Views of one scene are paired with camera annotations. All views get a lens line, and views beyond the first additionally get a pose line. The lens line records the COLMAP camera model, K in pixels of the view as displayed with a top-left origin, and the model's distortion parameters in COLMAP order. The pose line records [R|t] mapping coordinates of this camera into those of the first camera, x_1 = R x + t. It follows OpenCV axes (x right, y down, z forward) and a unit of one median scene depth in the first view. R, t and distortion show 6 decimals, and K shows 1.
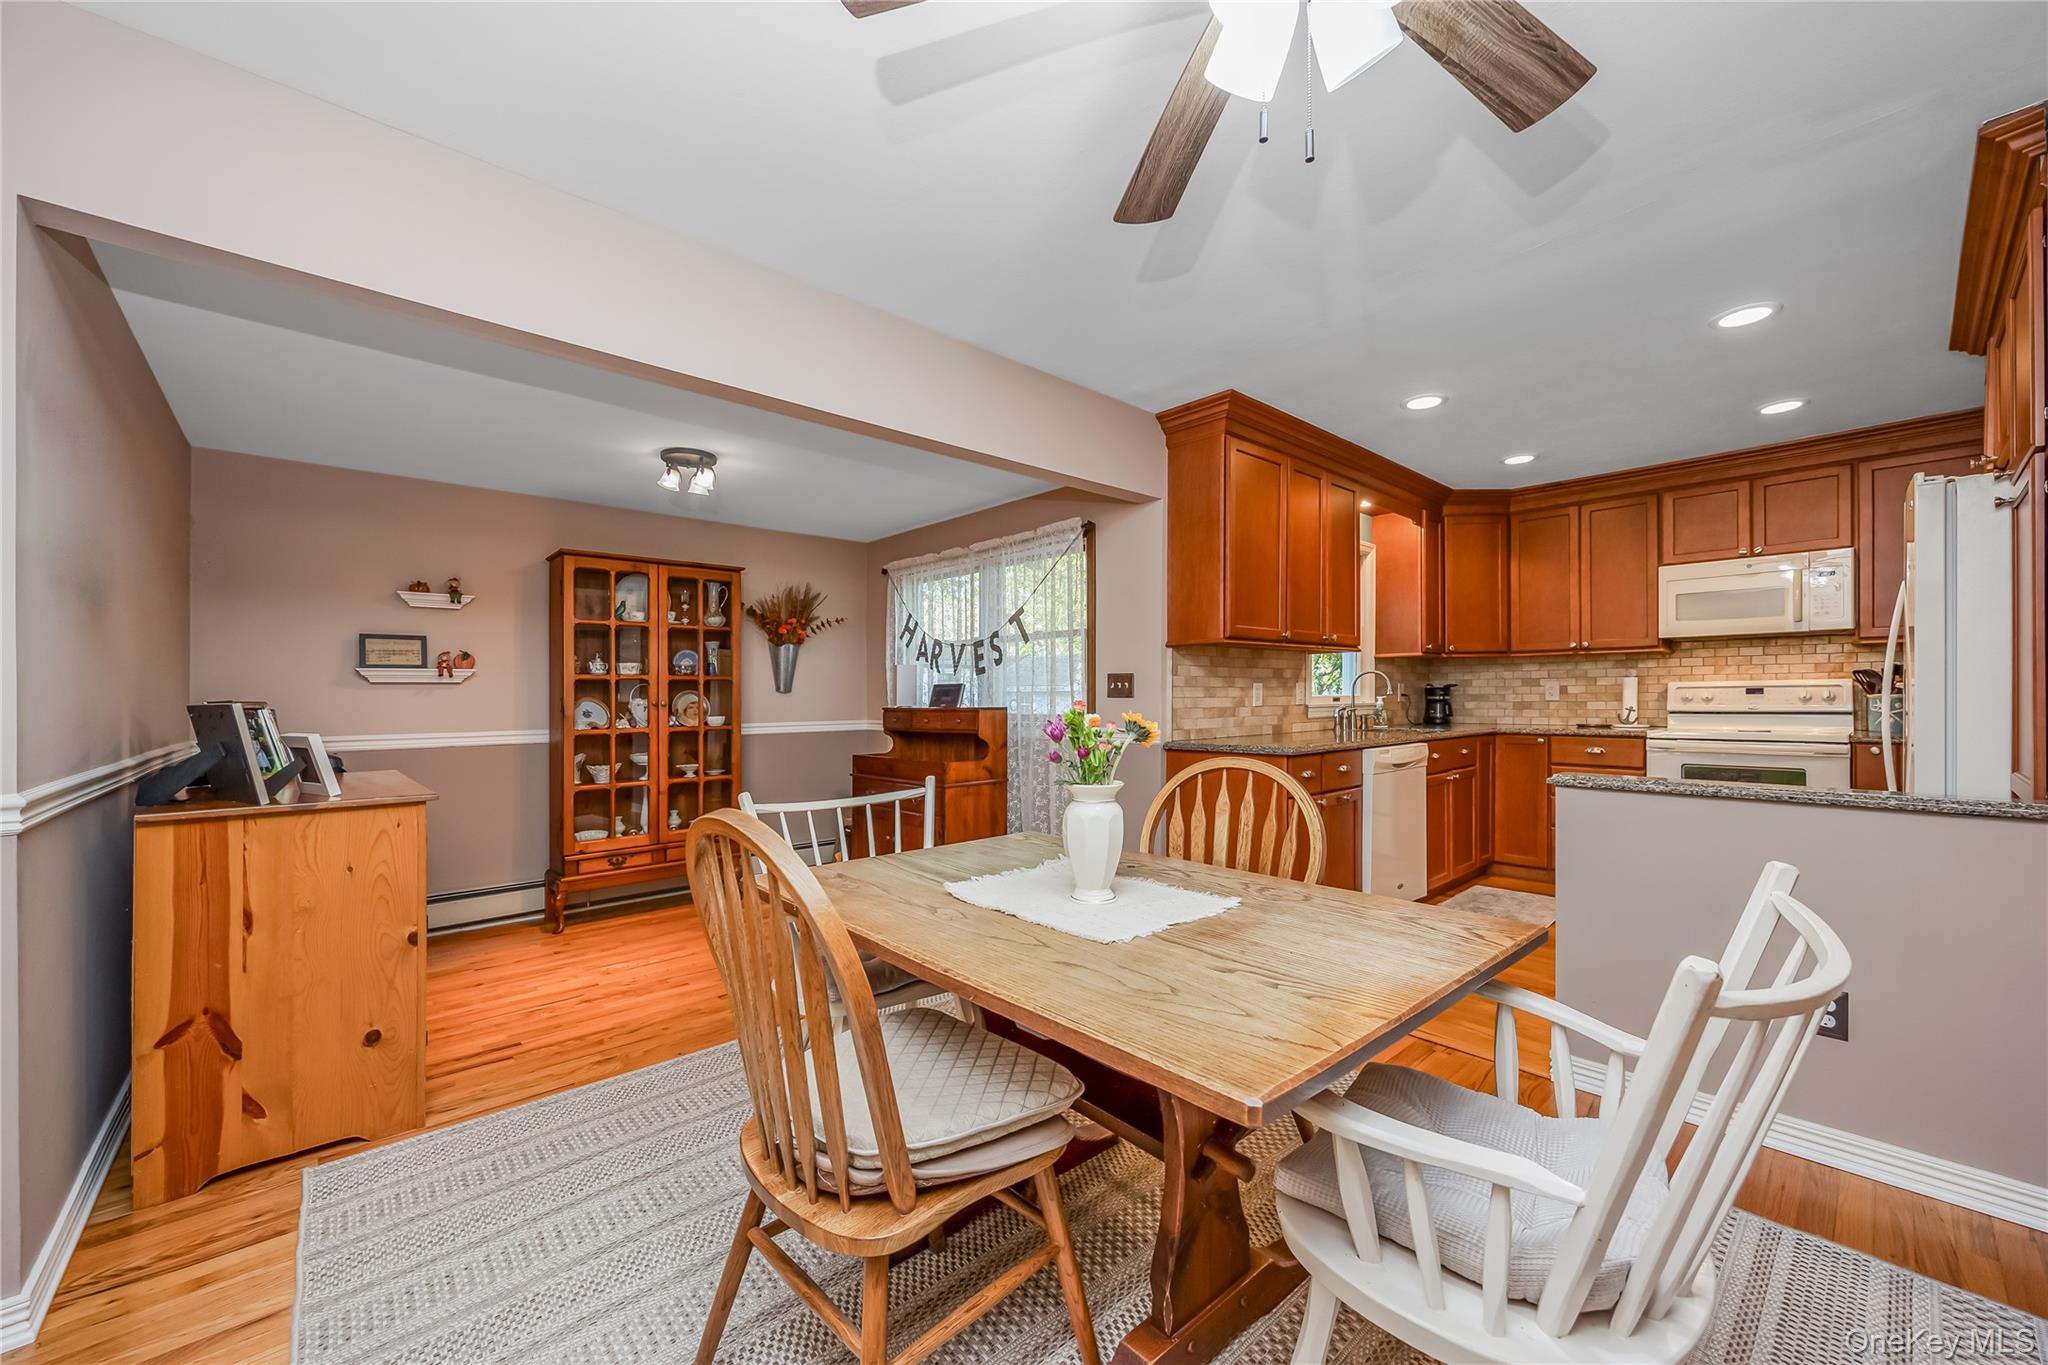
lens RADIAL K [[787.2, 0, 1028.8], [0, 787.2, 696.4], [0, 0, 1]] dist [-0.000225, 0.000060]
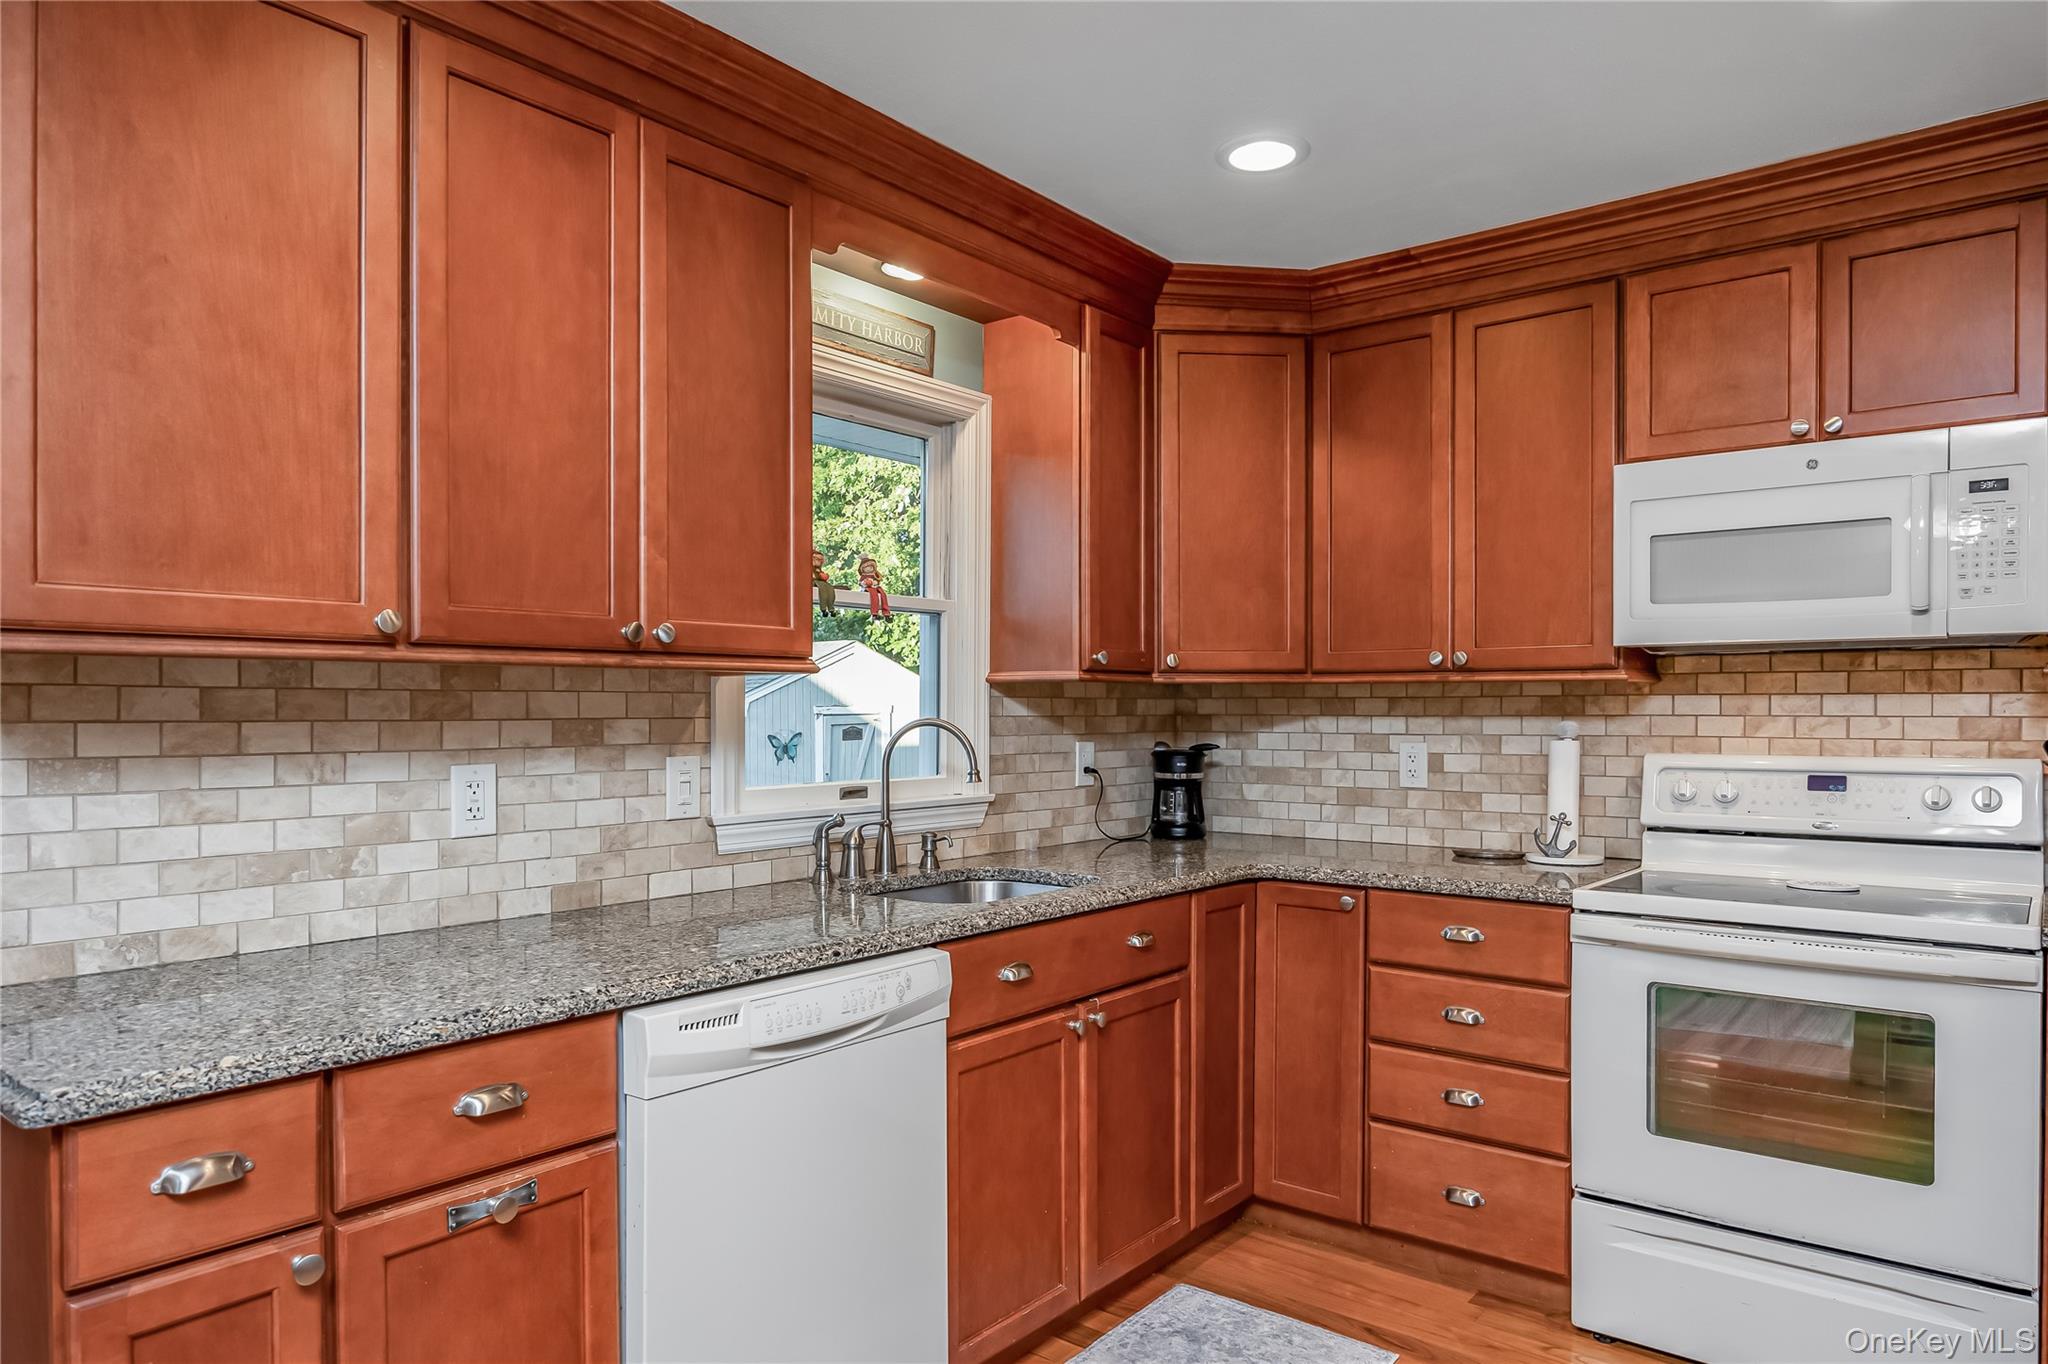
lens RADIAL K [[1266.5, 0, 1027.8], [0, 1266.5, 720.5], [0, 0, 1]] dist [-0.009914, -0.001769]
pose [[0.988166, 0.007231, 0.153219, 0.395918], [-0.008389, 0.999941, 0.006912, -0.037269], [-0.153160, -0.008116, 0.988168, 0.401948]]
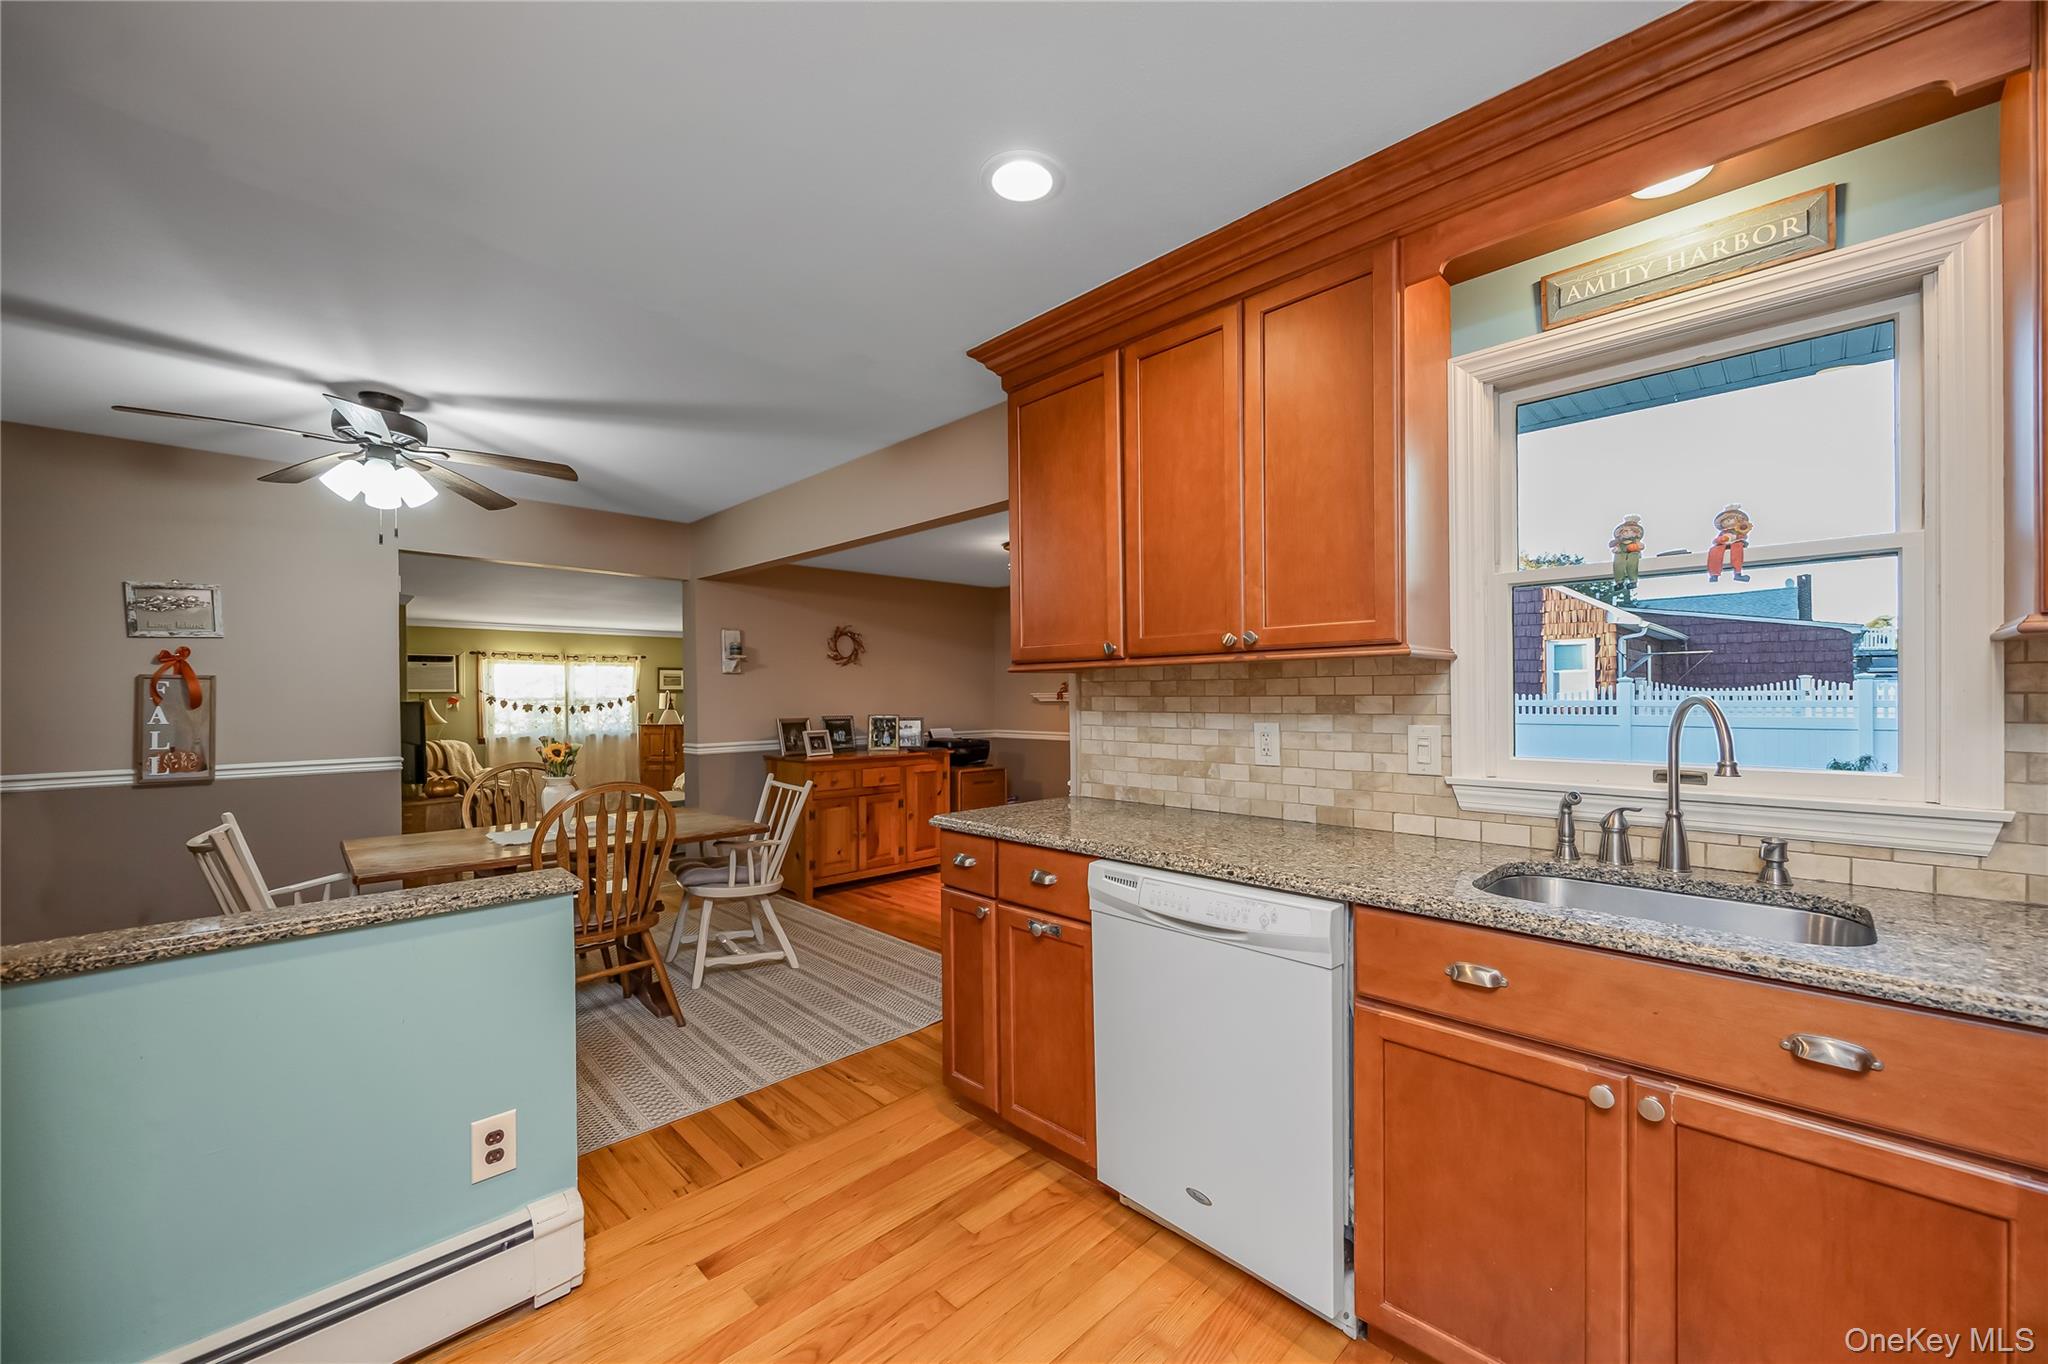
lens RADIAL K [[787.2, 0, 1028.8], [0, 787.2, 695.9], [0, 0, 1]] dist [-0.000225, 0.000060]
pose [[0.055985, 0.011980, -0.998360, 0.748652], [0.008510, 0.999886, 0.012476, -0.039932], [0.998395, -0.009195, 0.055876, 0.727185]]
